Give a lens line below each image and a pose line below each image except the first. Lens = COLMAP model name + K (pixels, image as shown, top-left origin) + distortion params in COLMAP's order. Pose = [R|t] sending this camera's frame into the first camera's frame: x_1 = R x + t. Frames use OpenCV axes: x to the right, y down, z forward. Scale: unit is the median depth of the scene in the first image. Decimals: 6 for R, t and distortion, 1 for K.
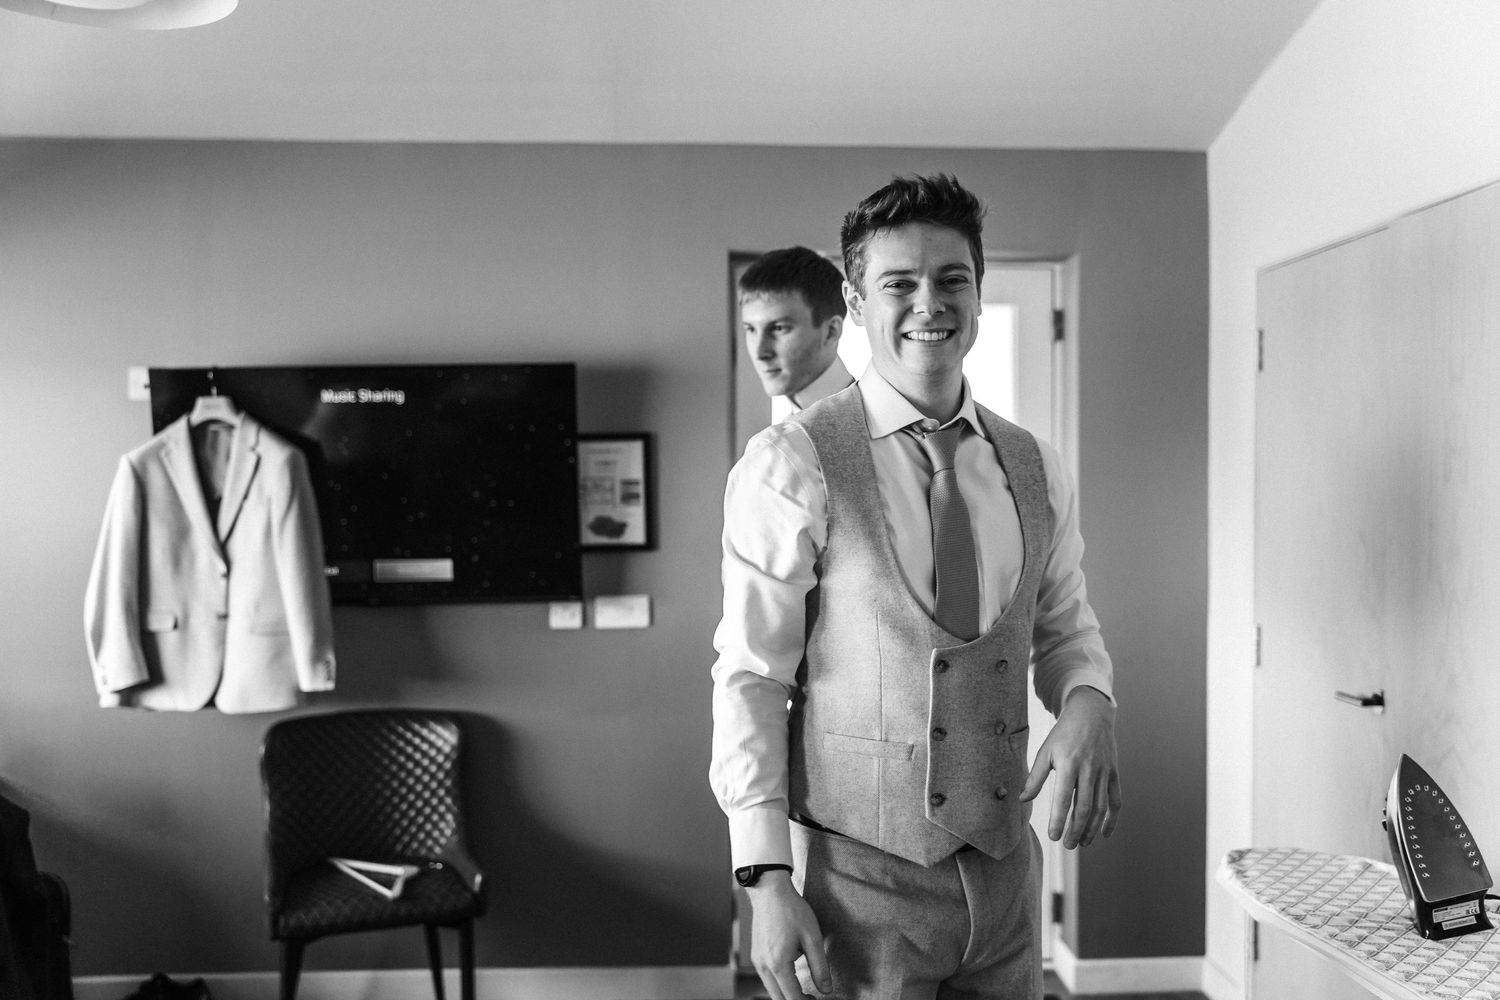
lens RADIAL K [[1421.7, 0, 750.0], [0, 1421.7, 500.0], [0, 0, 1]] dist [-0.129392, -0.003981]
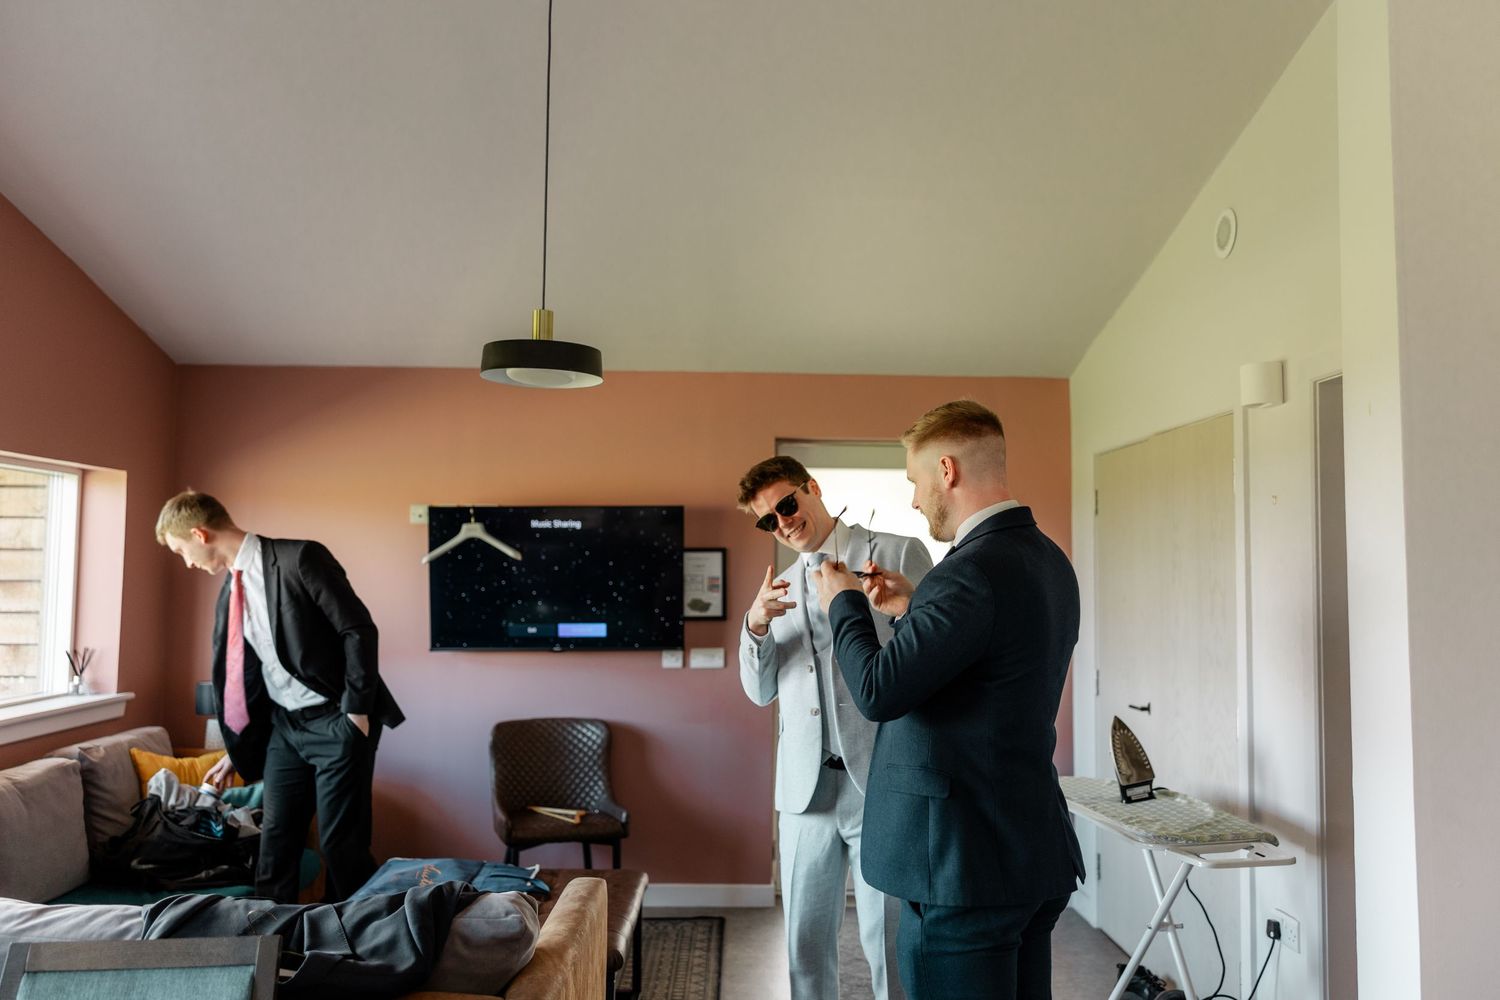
lens RADIAL K [[1232.6, 0, 756.0], [0, 1232.6, 475.3], [0, 0, 1]] dist [-0.001907, 0.000382]
pose [[0.999857, 0.011658, -0.012218, -0.021129], [-0.012792, 0.995172, -0.097314, 0.007932], [0.011025, 0.097456, 0.995179, -0.452076]]
